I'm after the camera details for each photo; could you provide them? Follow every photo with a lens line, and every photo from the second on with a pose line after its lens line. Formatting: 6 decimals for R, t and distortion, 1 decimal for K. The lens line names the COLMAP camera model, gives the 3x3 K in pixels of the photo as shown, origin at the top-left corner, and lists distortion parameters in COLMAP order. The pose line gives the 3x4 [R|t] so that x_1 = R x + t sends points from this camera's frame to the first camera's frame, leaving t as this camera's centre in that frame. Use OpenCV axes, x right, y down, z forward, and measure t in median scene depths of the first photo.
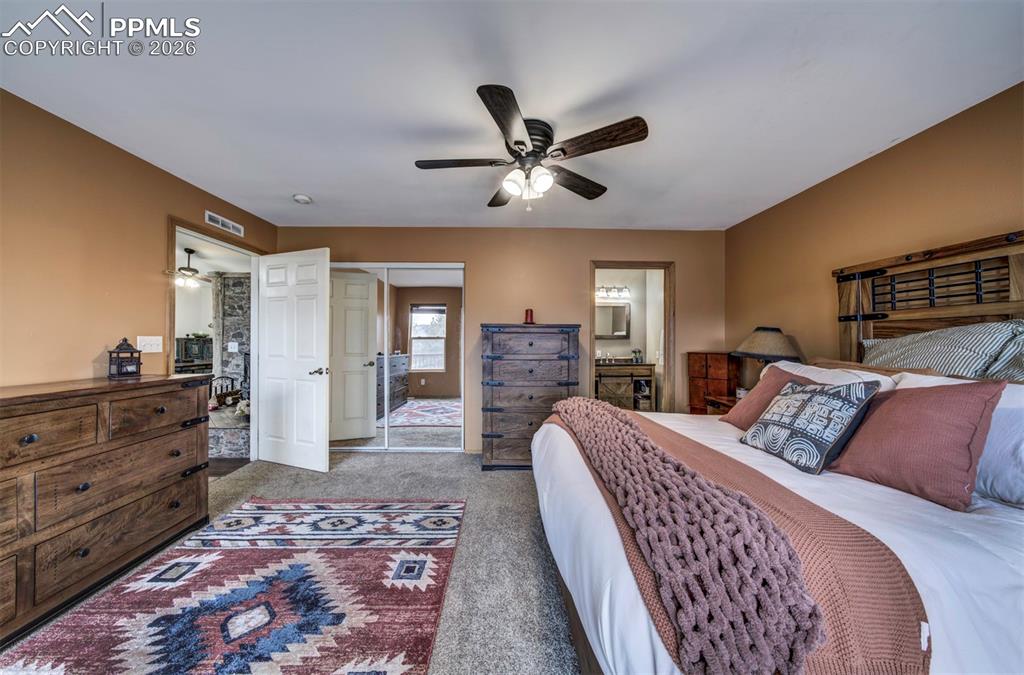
lens RADIAL K [[339.5, 0, 507.1], [0, 339.5, 336.4], [0, 0, 1]] dist [-0.009621, 0.002917]
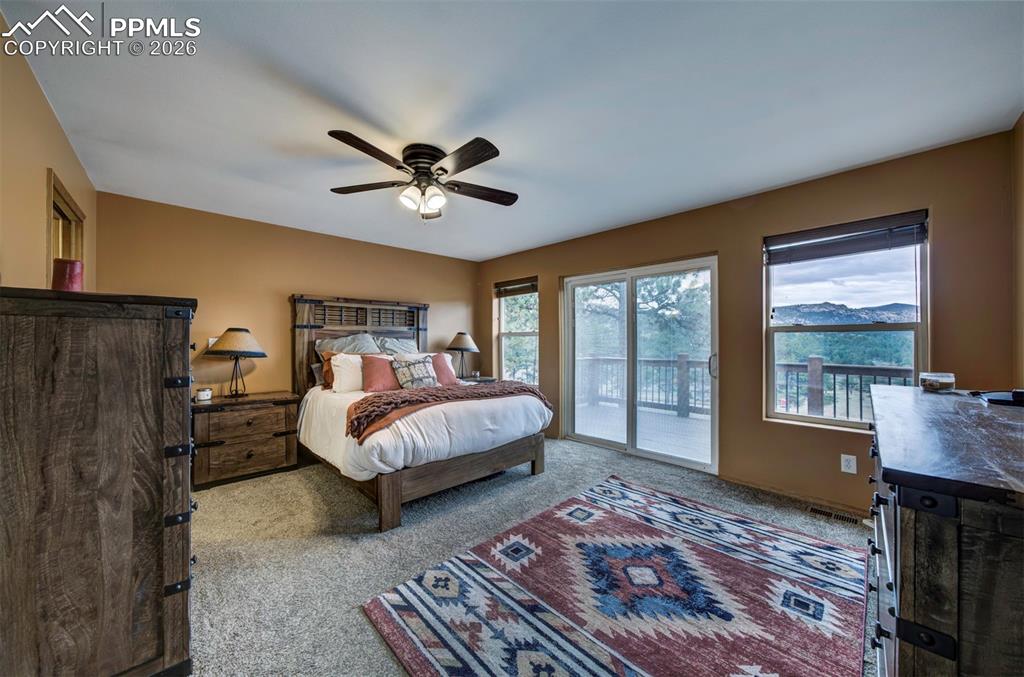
lens RADIAL K [[359.8, 0, 510.0], [0, 359.8, 342.4], [0, 0, 1]] dist [-0.018901, 0.001501]
pose [[-0.688874, -0.006290, 0.724854, -0.905110], [-0.012889, 0.999911, -0.003573, 0.015214], [-0.724766, -0.011804, -0.688894, 1.487480]]
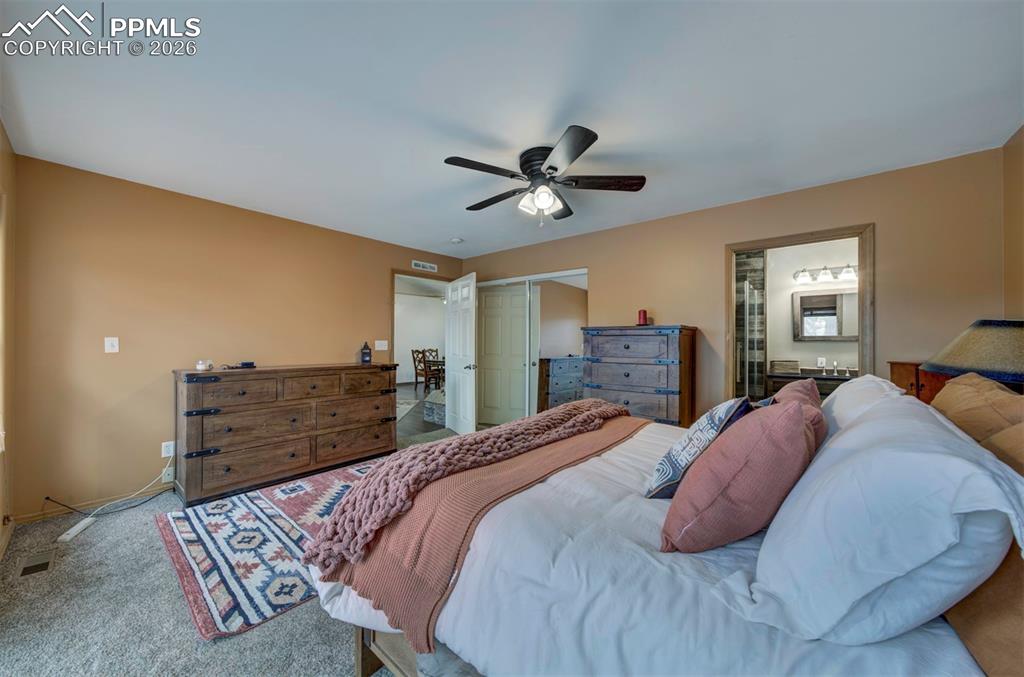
lens RADIAL K [[359.8, 0, 507.6], [0, 359.8, 337.9], [0, 0, 1]] dist [-0.018901, 0.001501]
pose [[0.751993, -0.008488, -0.659117, 0.703148], [0.006948, 0.999964, -0.004951, -0.000165], [0.659135, -0.000856, 0.752024, 0.041937]]
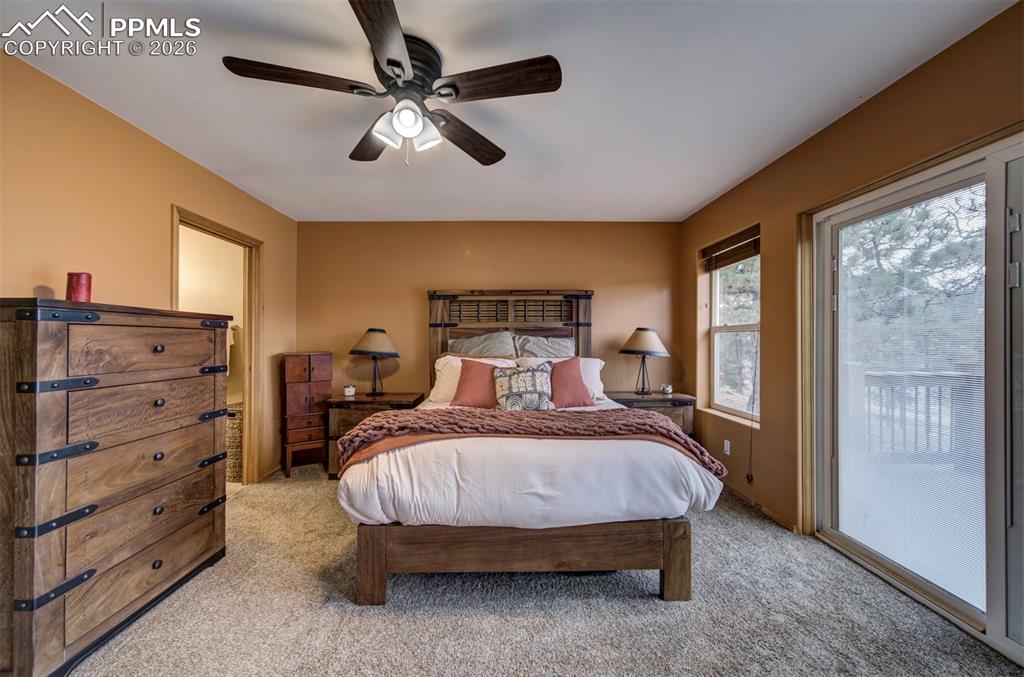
lens RADIAL K [[392.7, 0, 508.6], [0, 392.7, 334.9], [0, 0, 1]] dist [-0.008797, 0.002575]
pose [[-0.009407, 0.007235, 0.999930, -0.736996], [-0.011515, 0.999907, -0.007343, -0.001345], [-0.999889, -0.011584, -0.009323, 0.725922]]
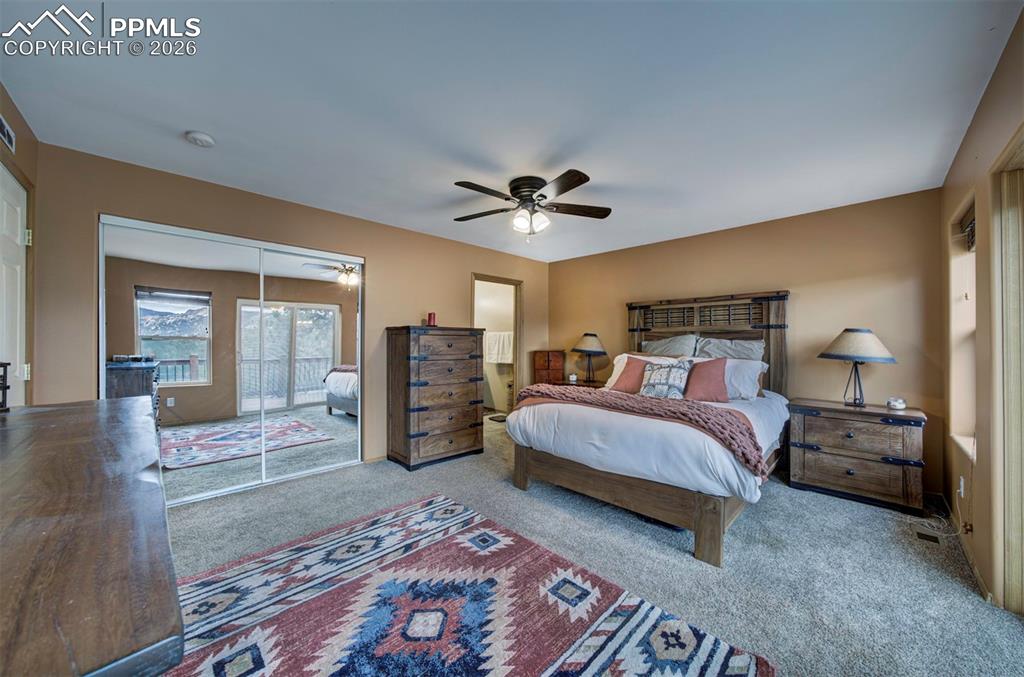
lens RADIAL K [[359.8, 0, 506.2], [0, 359.8, 340.5], [0, 0, 1]] dist [-0.018901, 0.001501]
pose [[0.722781, 0.001193, 0.691076, -0.884641], [-0.008254, 0.999942, 0.006907, -0.005745], [-0.691028, -0.010697, 0.722749, 0.053951]]
